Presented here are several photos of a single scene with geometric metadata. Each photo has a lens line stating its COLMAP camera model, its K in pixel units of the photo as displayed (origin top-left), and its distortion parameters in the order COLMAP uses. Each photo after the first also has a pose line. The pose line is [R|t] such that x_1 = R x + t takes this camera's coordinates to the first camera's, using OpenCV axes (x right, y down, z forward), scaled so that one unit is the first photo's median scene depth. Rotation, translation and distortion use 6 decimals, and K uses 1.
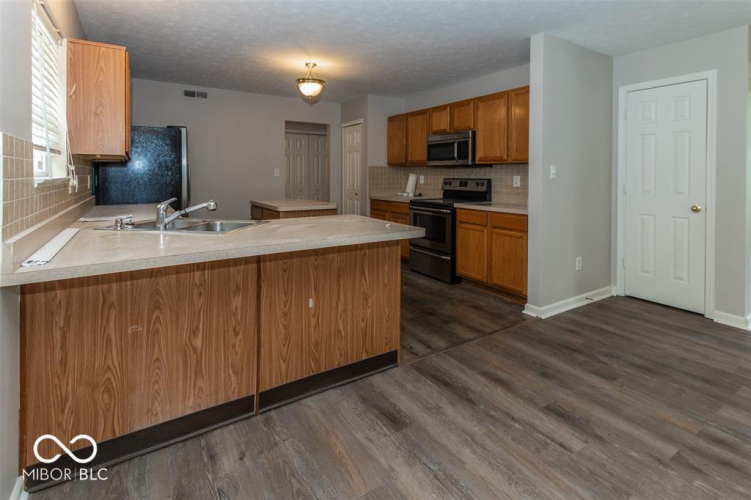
lens RADIAL K [[373.5, 0, 388.0], [0, 373.5, 180.6], [0, 0, 1]] dist [-0.000433, -0.000364]
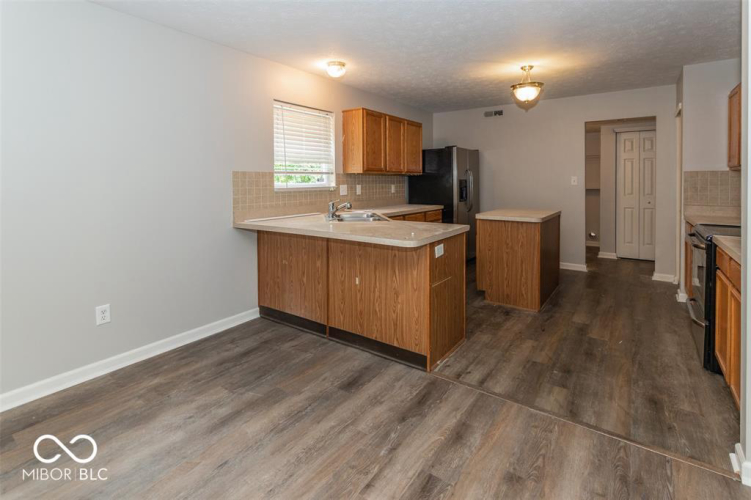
lens RADIAL K [[371.6, 0, 350.1], [0, 371.6, 190.0], [0, 0, 1]] dist [-0.000472, 0.000010]
pose [[0.320865, 0.016744, -0.946977, 1.050094], [-0.009174, 0.999852, 0.014570, -0.022054], [0.947081, 0.004012, 0.320971, 0.534891]]
